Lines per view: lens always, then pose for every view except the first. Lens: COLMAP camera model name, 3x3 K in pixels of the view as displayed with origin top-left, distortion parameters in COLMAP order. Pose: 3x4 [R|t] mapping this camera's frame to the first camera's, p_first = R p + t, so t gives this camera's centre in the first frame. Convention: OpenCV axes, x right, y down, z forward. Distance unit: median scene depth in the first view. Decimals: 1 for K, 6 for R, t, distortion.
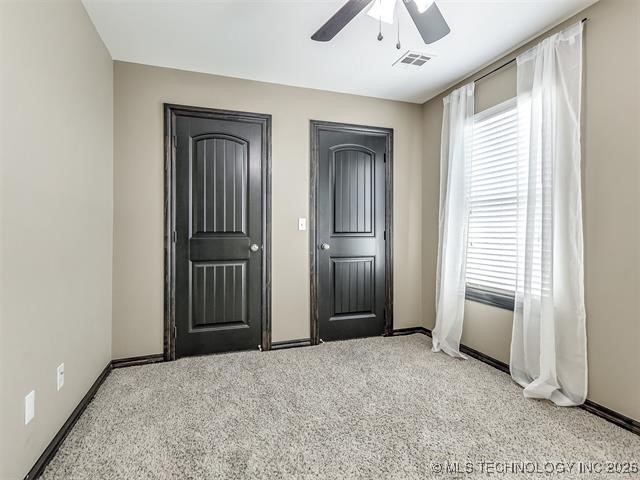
lens RADIAL K [[335.8, 0, 315.2], [0, 335.8, 235.1], [0, 0, 1]] dist [0.005822, 0.003087]
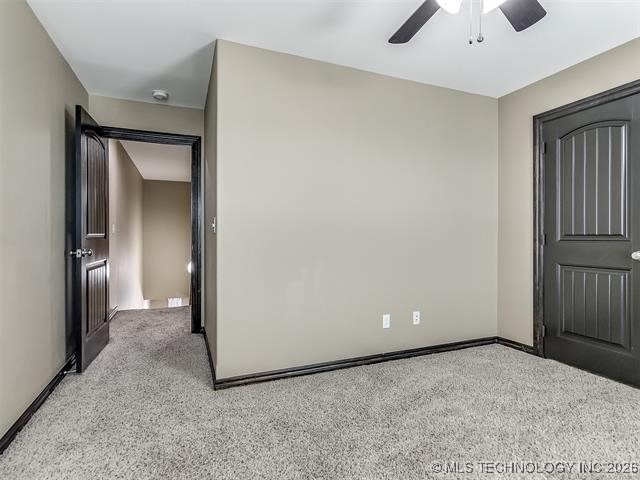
lens RADIAL K [[335.8, 0, 314.9], [0, 335.8, 237.2], [0, 0, 1]] dist [0.005822, 0.003087]
pose [[0.069438, 0.012231, -0.997511, 0.586126], [-0.007450, 0.999903, 0.011742, -0.009178], [0.997558, 0.006616, 0.069522, 0.222919]]
